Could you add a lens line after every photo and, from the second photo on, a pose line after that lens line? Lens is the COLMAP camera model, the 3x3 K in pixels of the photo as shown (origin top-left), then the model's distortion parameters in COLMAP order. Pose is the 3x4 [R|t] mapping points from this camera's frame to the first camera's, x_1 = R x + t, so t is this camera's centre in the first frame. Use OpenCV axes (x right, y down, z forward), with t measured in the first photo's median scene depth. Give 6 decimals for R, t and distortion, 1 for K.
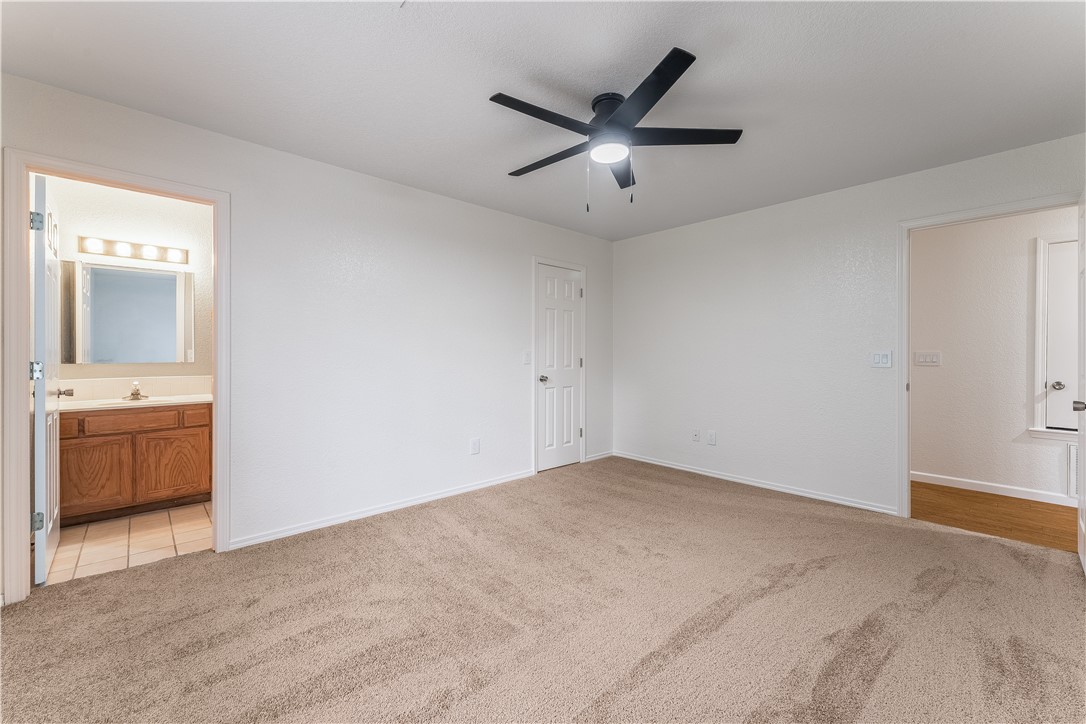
lens RADIAL K [[444.1, 0, 548.6], [0, 444.1, 363.0], [0, 0, 1]] dist [0.001385, 0.000008]
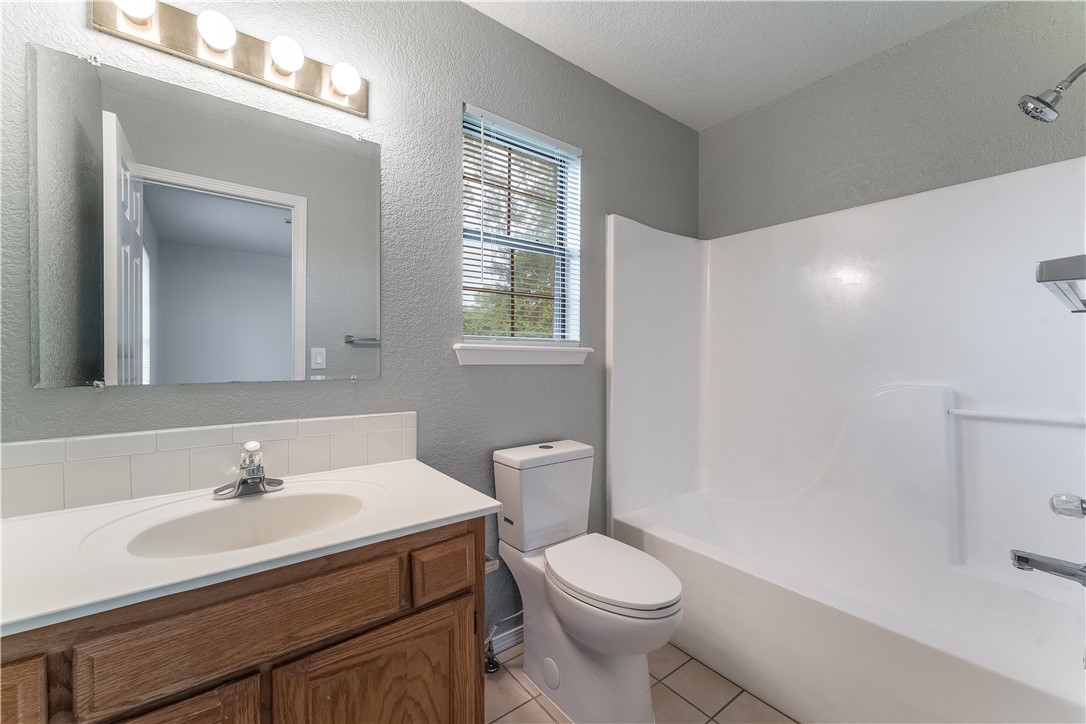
lens RADIAL K [[447.4, 0, 543.0], [0, 447.4, 362.0], [0, 0, 1]] dist [-0.000940, -0.000178]
pose [[0.995589, -0.005252, -0.093674, -0.672258], [0.004458, 0.999952, -0.008676, -0.012277], [0.093715, 0.008220, 0.995565, 0.680762]]
